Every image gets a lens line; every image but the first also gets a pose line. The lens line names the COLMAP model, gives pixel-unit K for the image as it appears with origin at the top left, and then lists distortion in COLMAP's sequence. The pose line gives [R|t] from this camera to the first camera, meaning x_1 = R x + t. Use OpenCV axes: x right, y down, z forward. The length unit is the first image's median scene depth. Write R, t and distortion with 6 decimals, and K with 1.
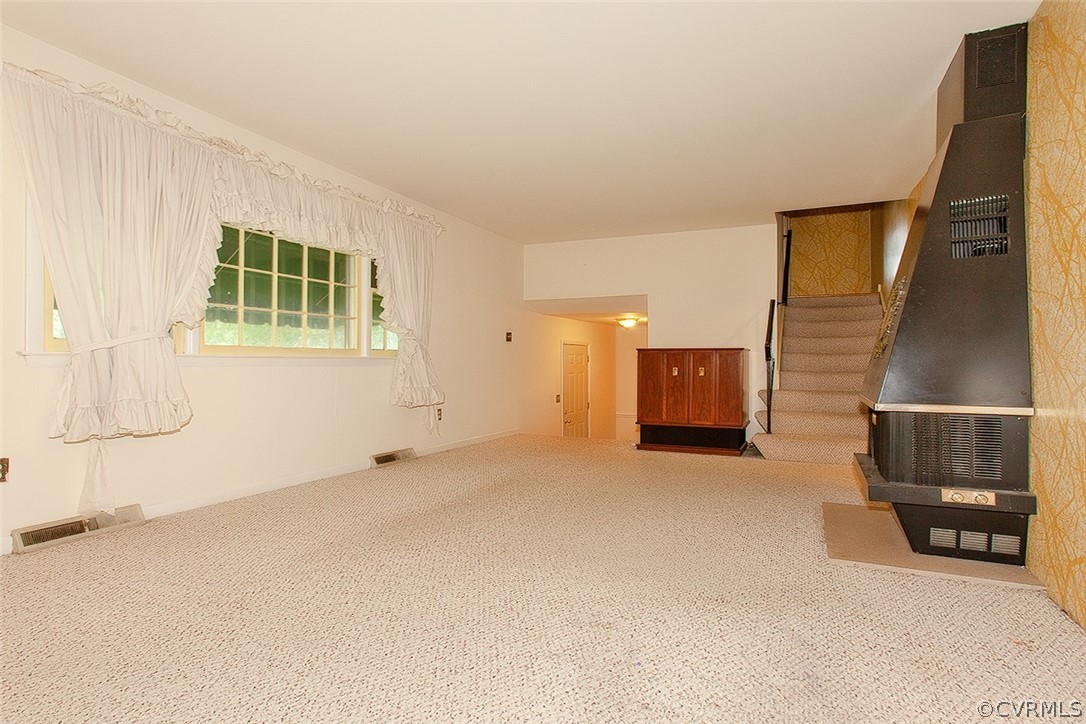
lens RADIAL K [[481.2, 0, 579.8], [0, 481.2, 361.7], [0, 0, 1]] dist [-0.000070, 0.000854]
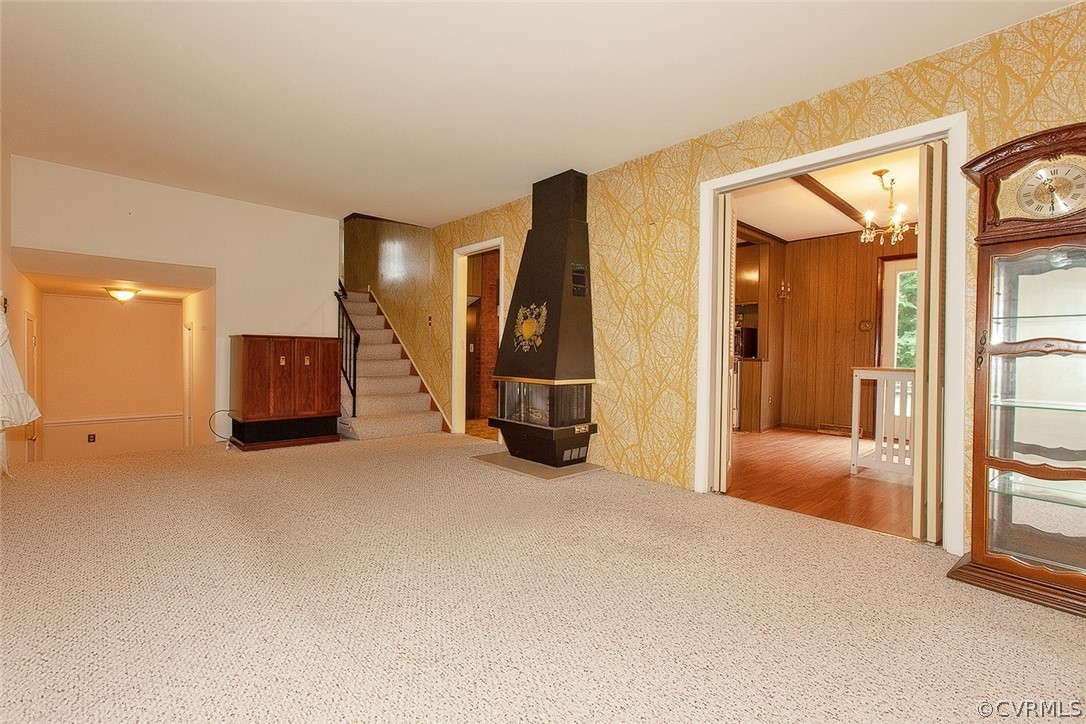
lens RADIAL K [[481.2, 0, 531.3], [0, 481.2, 356.7], [0, 0, 1]] dist [-0.000070, 0.000854]
pose [[0.454087, 0.003552, 0.890950, -0.409872], [-0.015723, 0.999868, 0.004027, 0.001372], [-0.890819, -0.015837, 0.454083, 0.155545]]
